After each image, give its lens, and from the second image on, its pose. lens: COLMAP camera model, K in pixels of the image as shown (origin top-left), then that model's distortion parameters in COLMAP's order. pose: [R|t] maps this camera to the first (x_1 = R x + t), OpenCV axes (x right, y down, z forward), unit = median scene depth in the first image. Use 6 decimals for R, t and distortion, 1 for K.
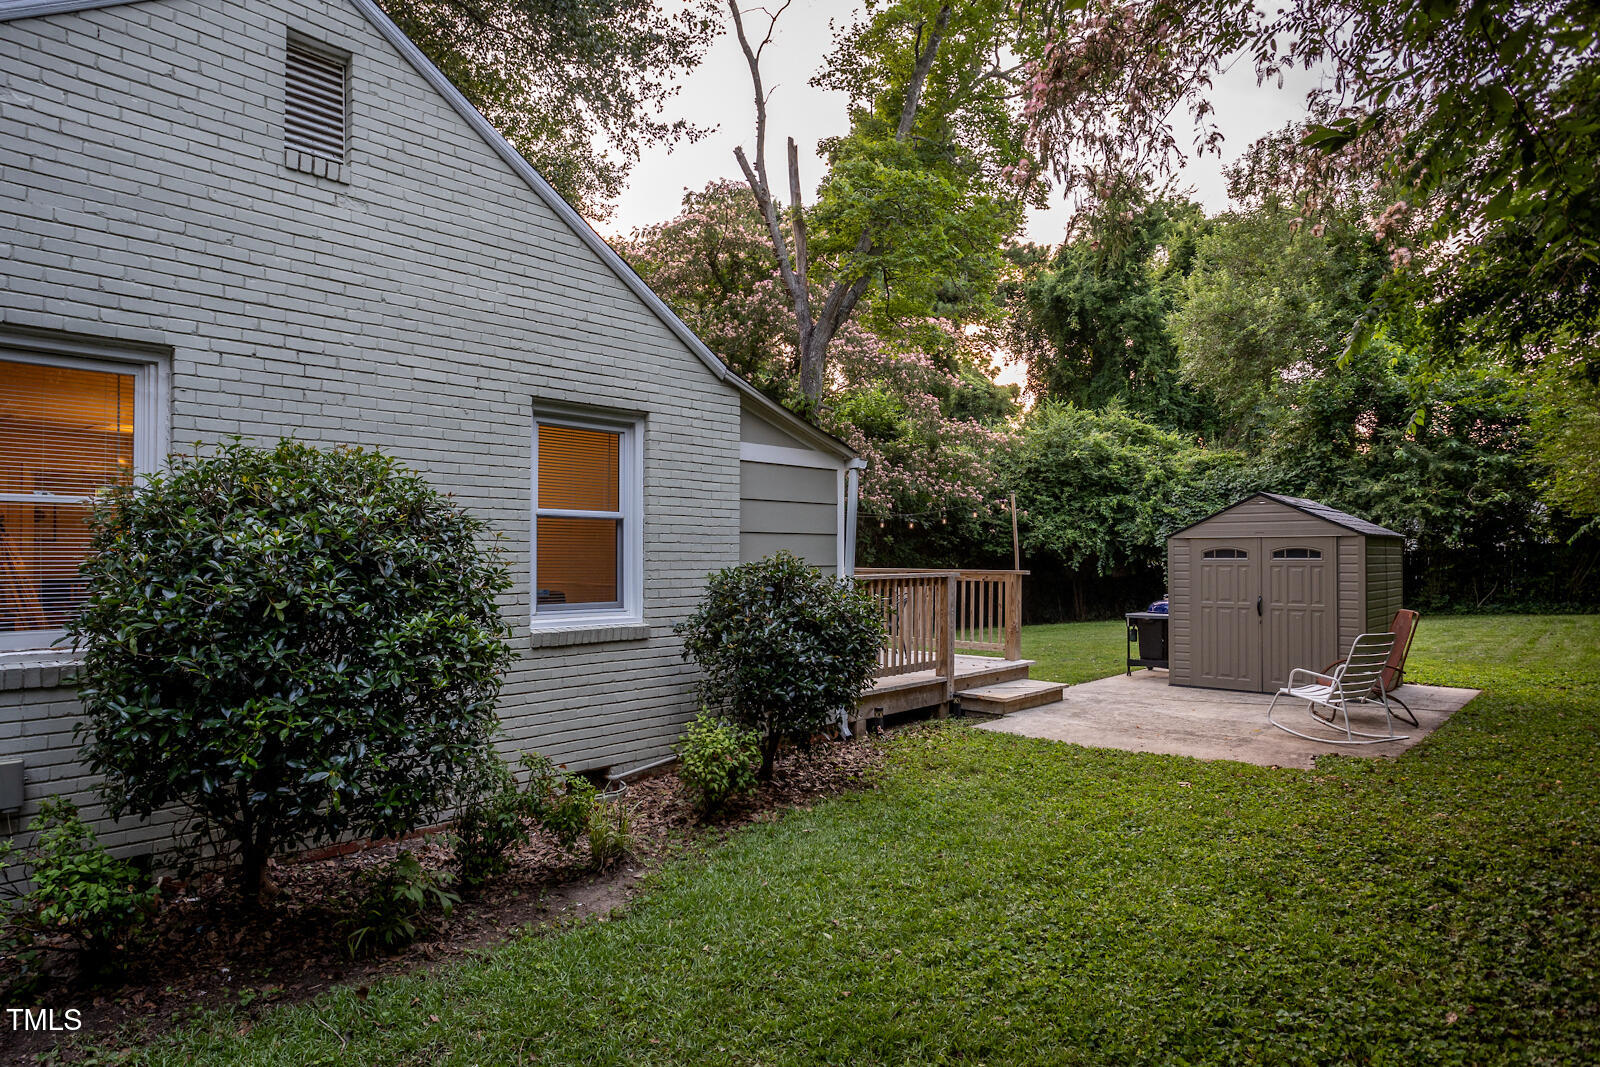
lens RADIAL K [[930.2, 0, 748.3], [0, 930.2, 545.8], [0, 0, 1]] dist [-0.041245, 0.035236]
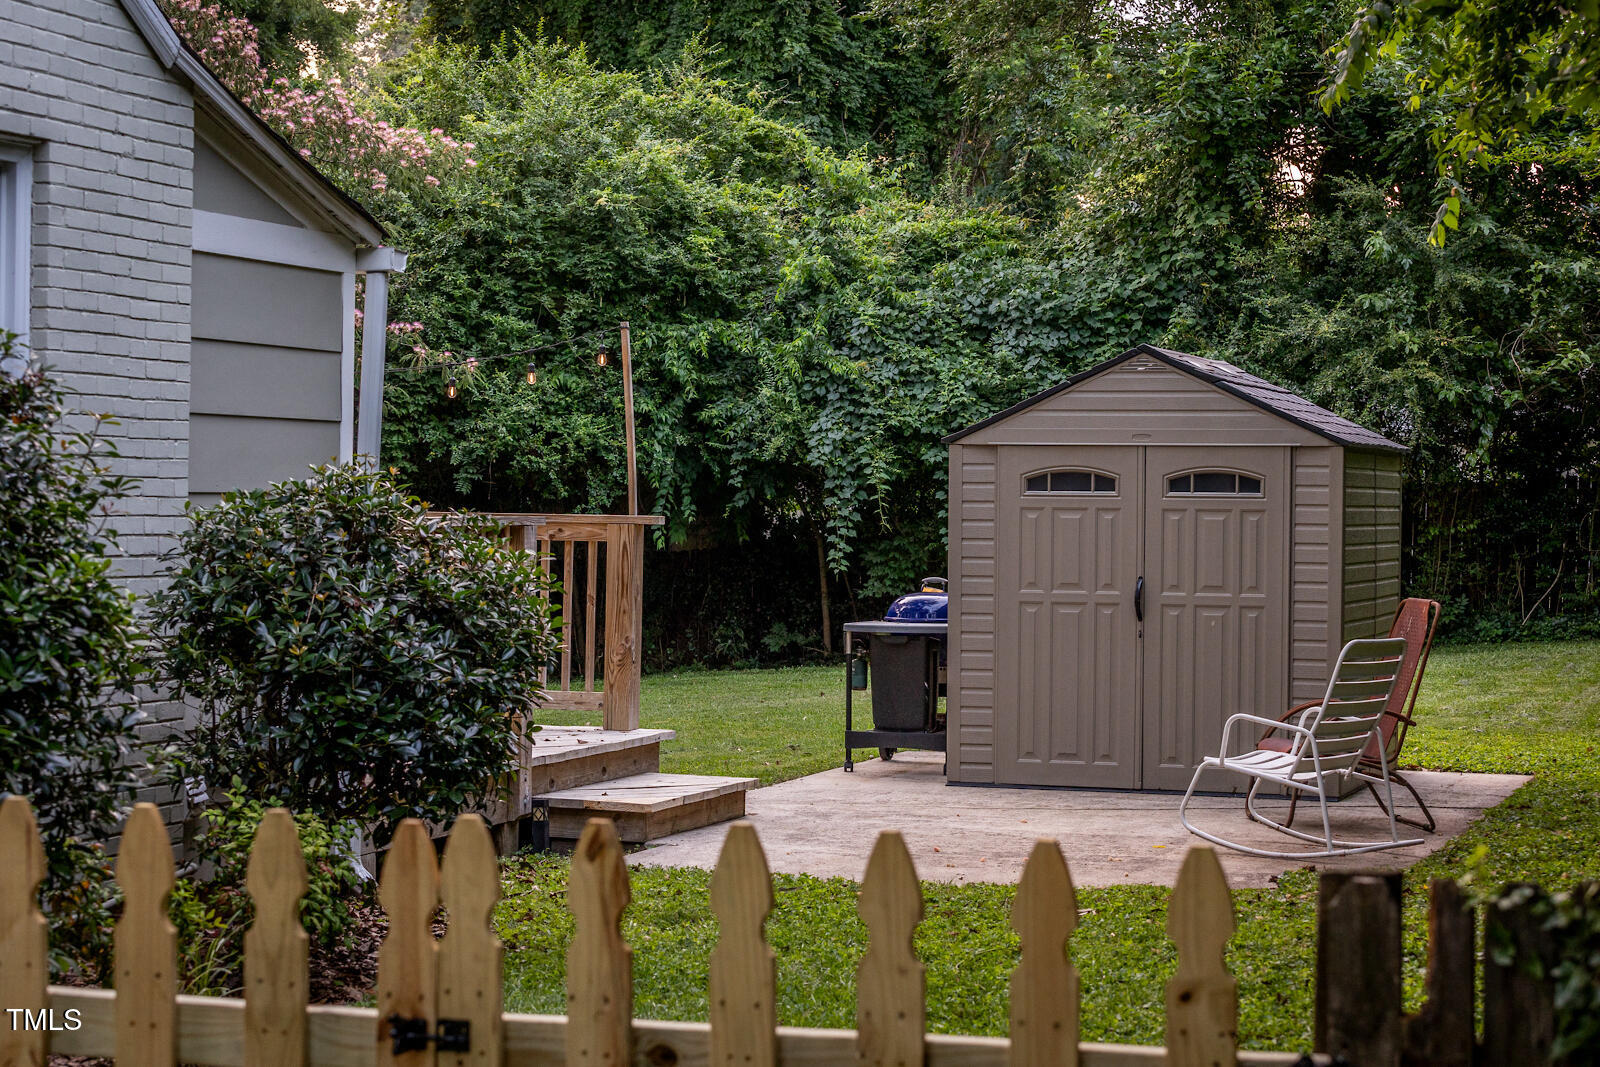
lens RADIAL K [[3162.2, 0, 800.0], [0, 3162.2, 533.5], [0, 0, 1]] dist [0.016522, -0.099864]
pose [[0.901289, 0.005610, 0.433183, -0.110665], [-0.016193, 0.999654, 0.020747, 0.001806], [-0.432916, -0.025713, 0.901067, -0.133681]]
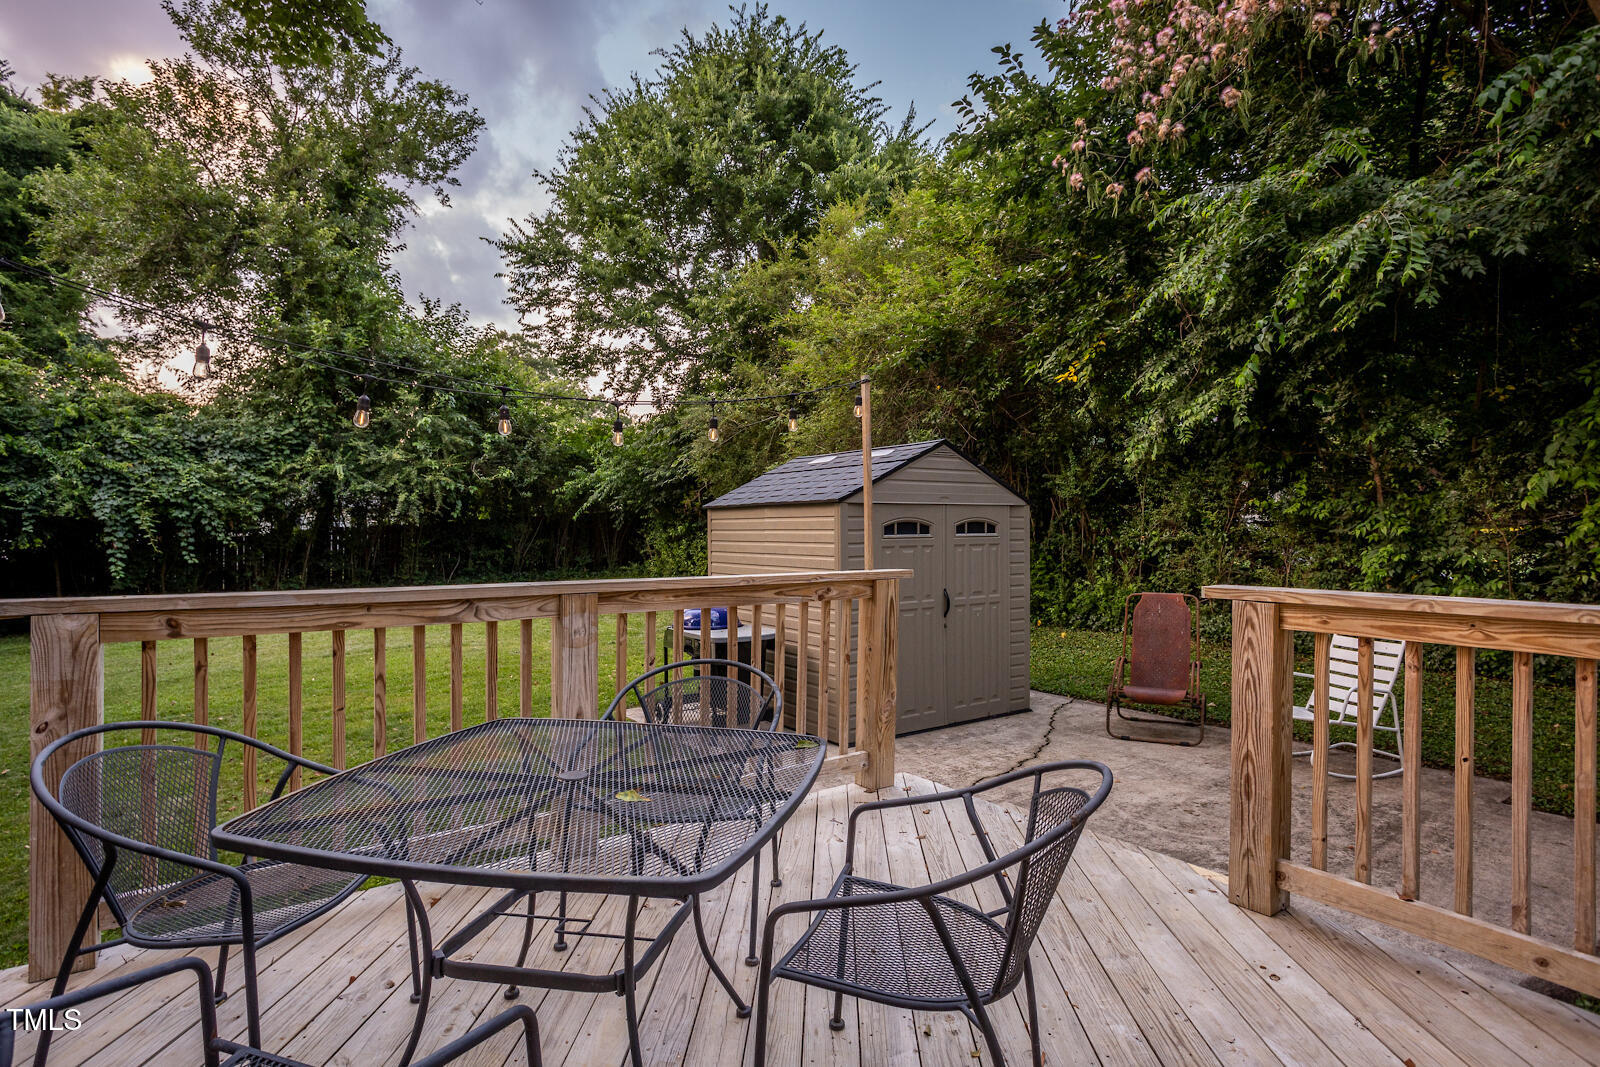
lens RADIAL K [[854.9, 0, 805.7], [0, 854.9, 525.6], [0, 0, 1]] dist [-0.045483, 0.038447]
pose [[0.212314, 0.002085, 0.977199, -0.037486], [-0.005107, 0.999986, -0.001024, 0.003335], [-0.977188, -0.004773, 0.212322, 0.408795]]
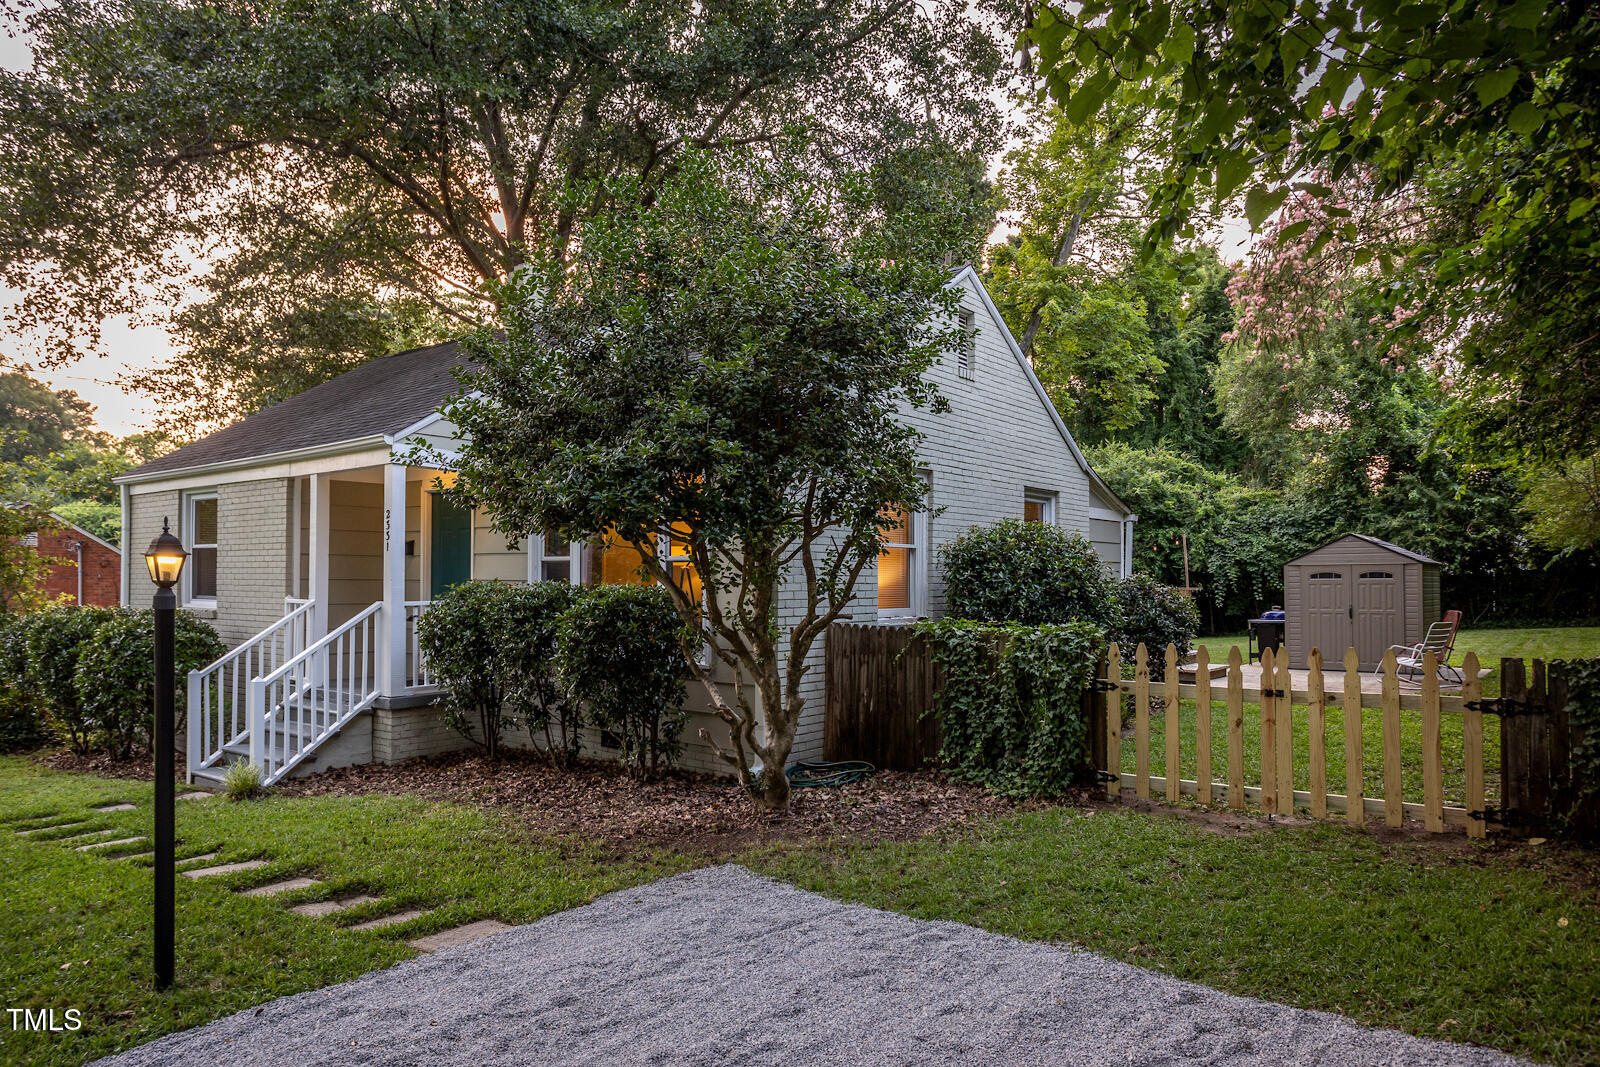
lens RADIAL K [[1017.1, 0, 820.9], [0, 1017.1, 563.2], [0, 0, 1]] dist [0.005340, 0.005364]
pose [[0.993321, 0.000473, 0.115382, -0.193888], [0.000812, 0.999938, -0.011096, 0.002612], [-0.115380, 0.011116, 0.993259, -0.210396]]
